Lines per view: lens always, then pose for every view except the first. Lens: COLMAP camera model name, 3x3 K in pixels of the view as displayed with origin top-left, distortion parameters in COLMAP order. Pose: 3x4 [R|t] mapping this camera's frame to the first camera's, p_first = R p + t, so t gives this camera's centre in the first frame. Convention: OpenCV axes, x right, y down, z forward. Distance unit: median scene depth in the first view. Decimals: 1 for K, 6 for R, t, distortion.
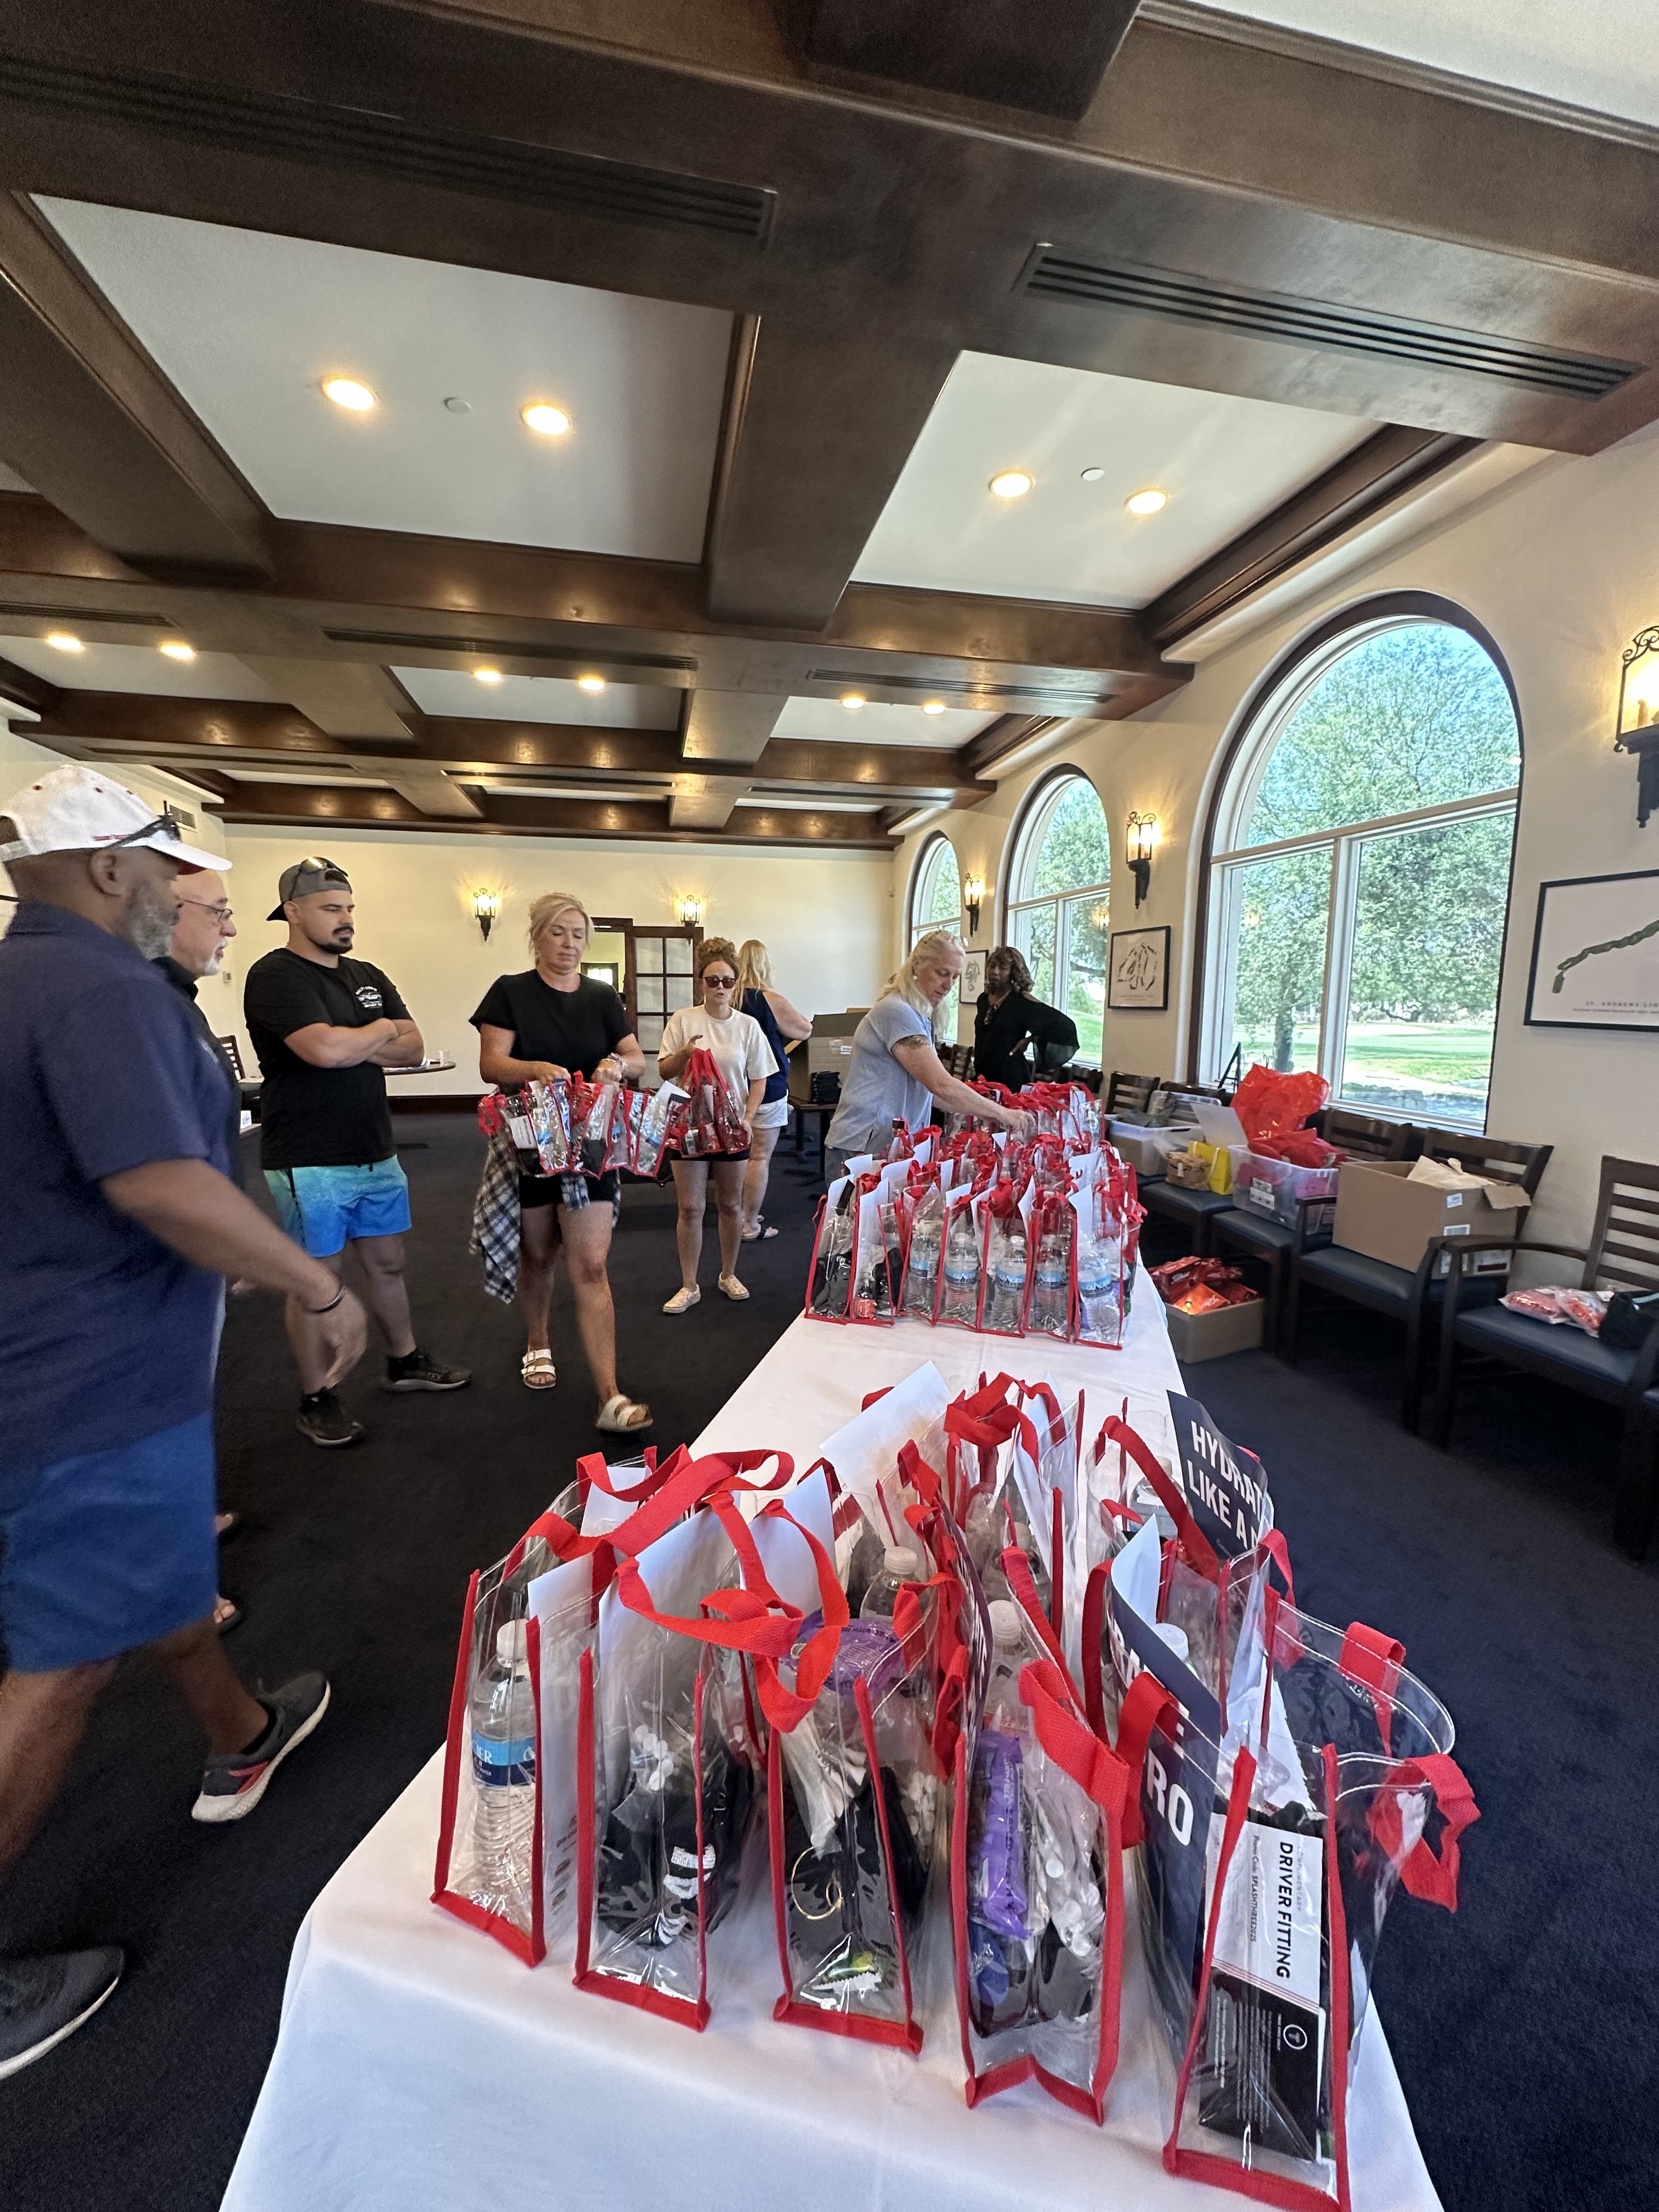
lens RADIAL K [[885.5, 0, 829.5], [0, 885.5, 1106.0], [0, 0, 1]] dist [-0.001990, -0.000136]
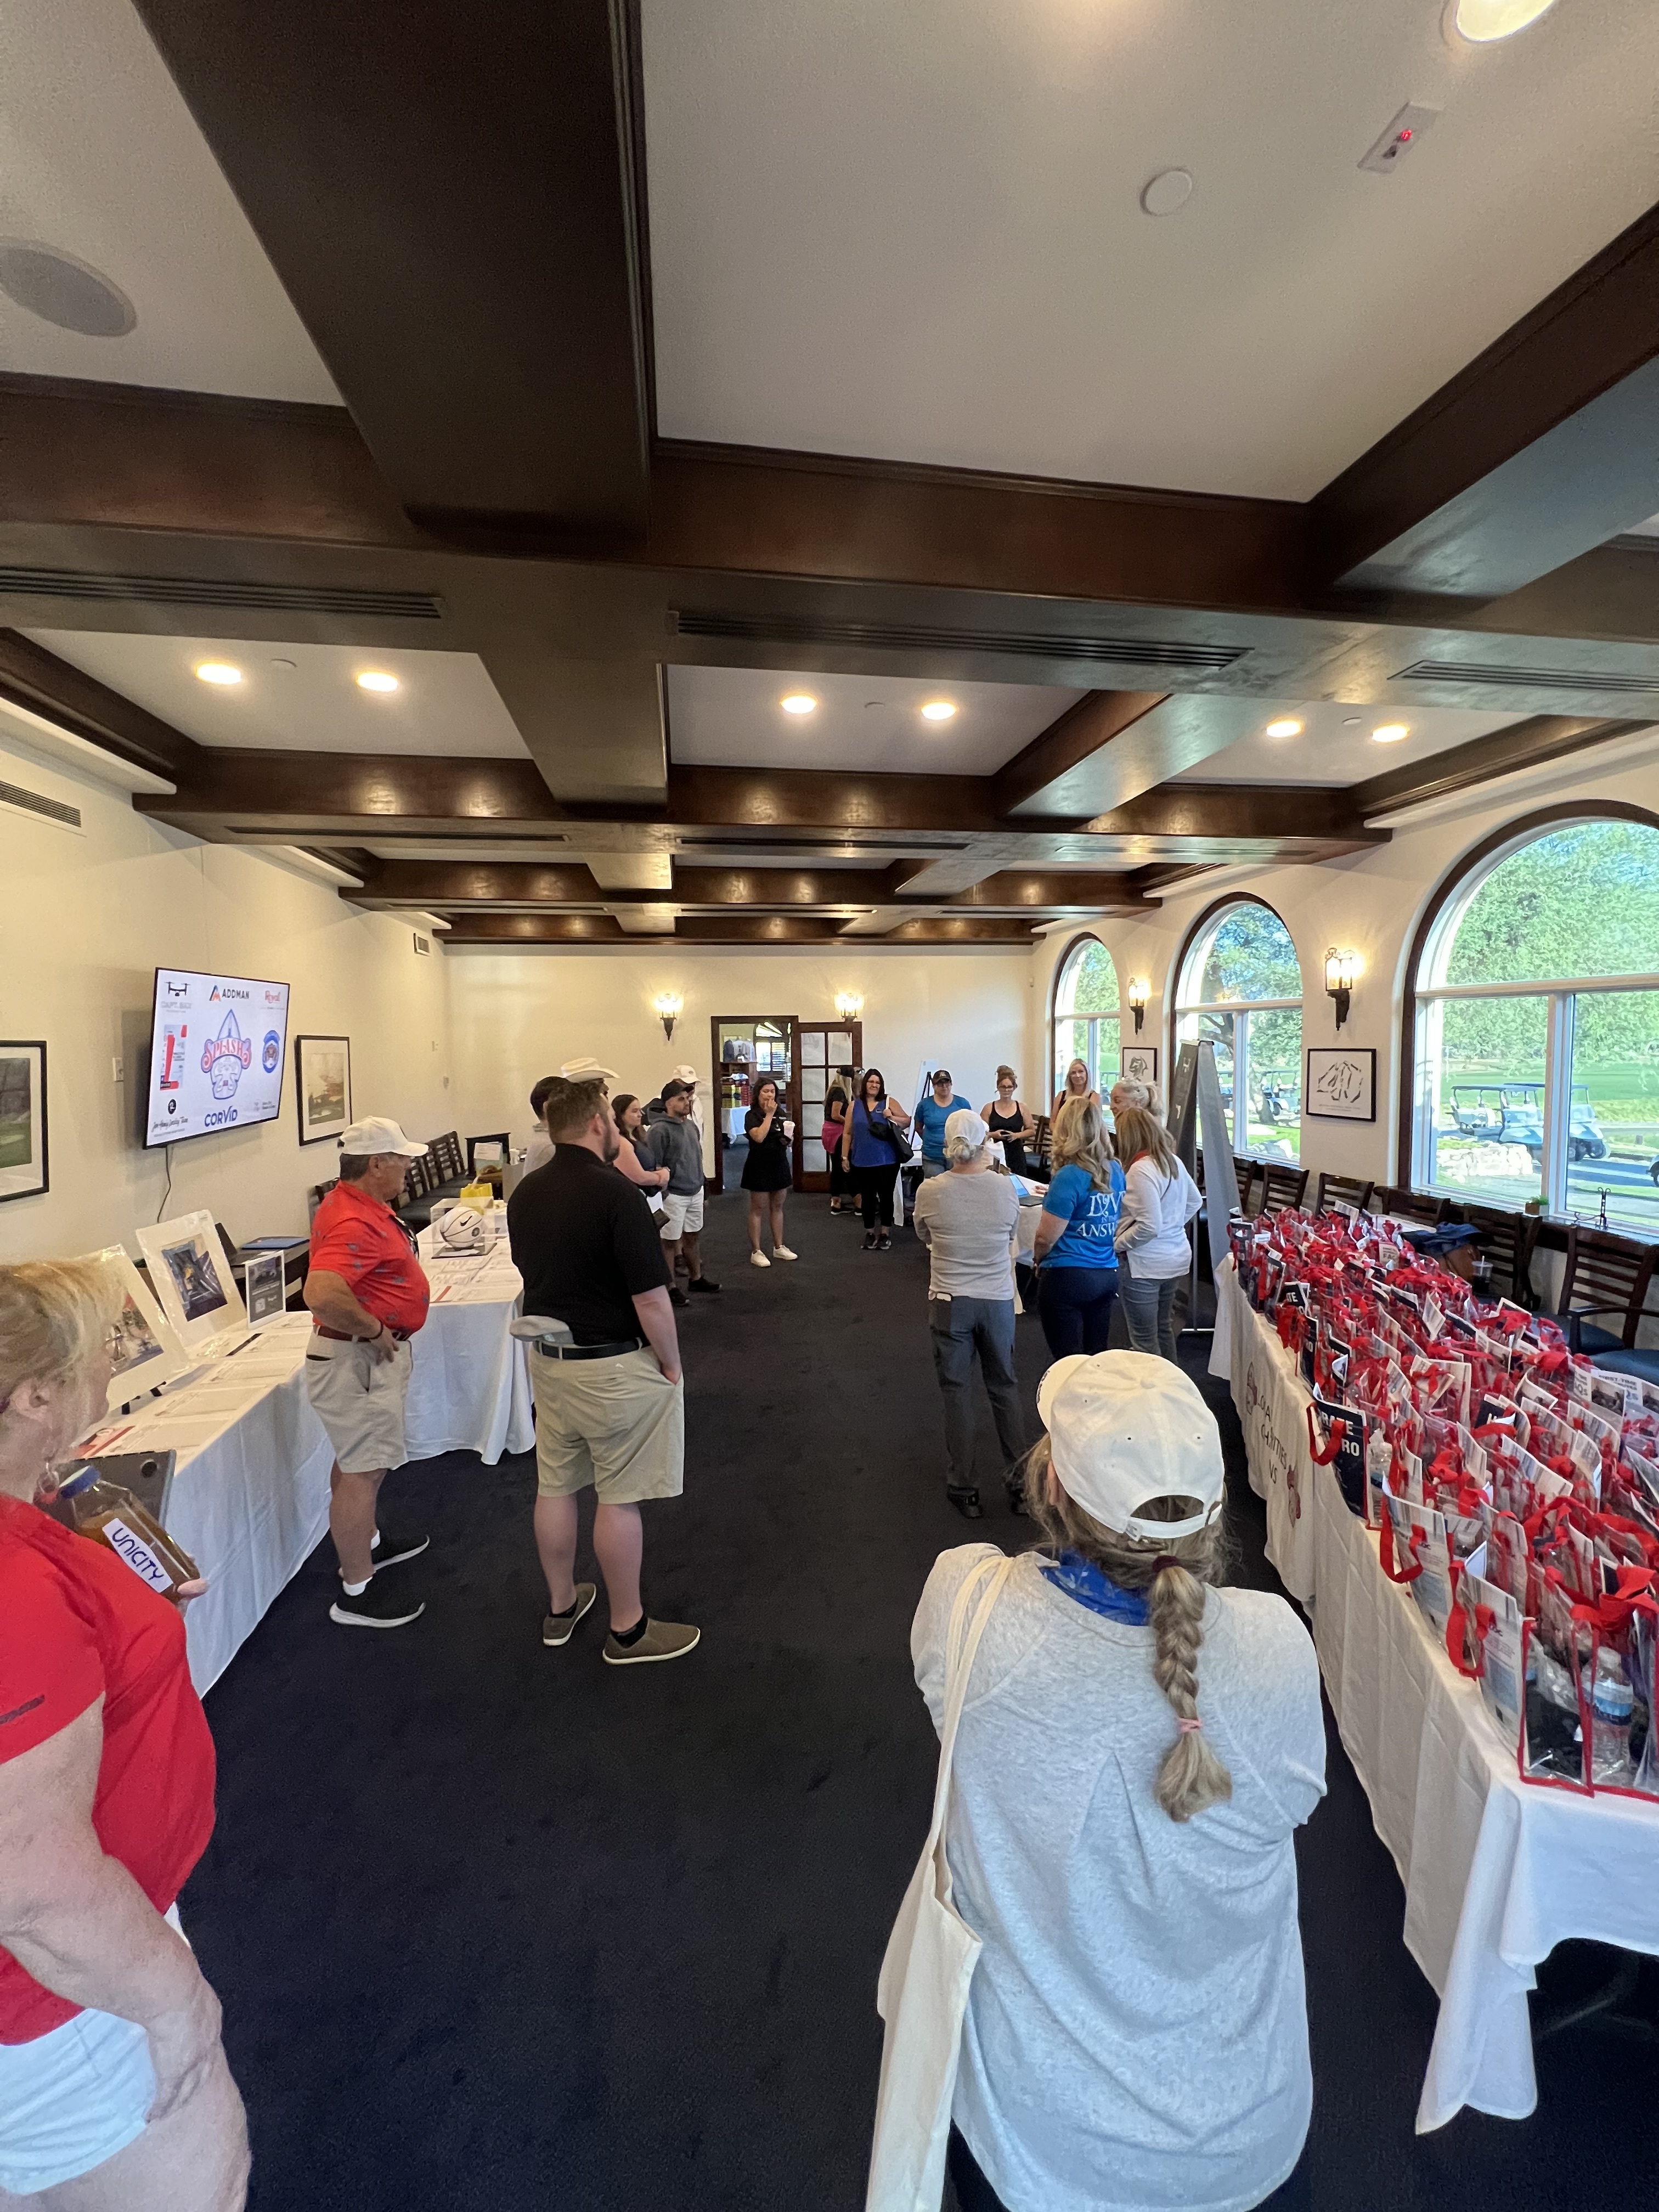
lens RADIAL K [[890.6, 0, 829.5], [0, 890.6, 1106.0], [0, 0, 1]] dist [-0.000396, -0.000051]
pose [[0.998985, -0.020955, -0.039878, -0.263658], [0.018847, 0.998442, -0.052527, -0.078433], [0.040917, 0.051722, 0.997823, -0.166029]]
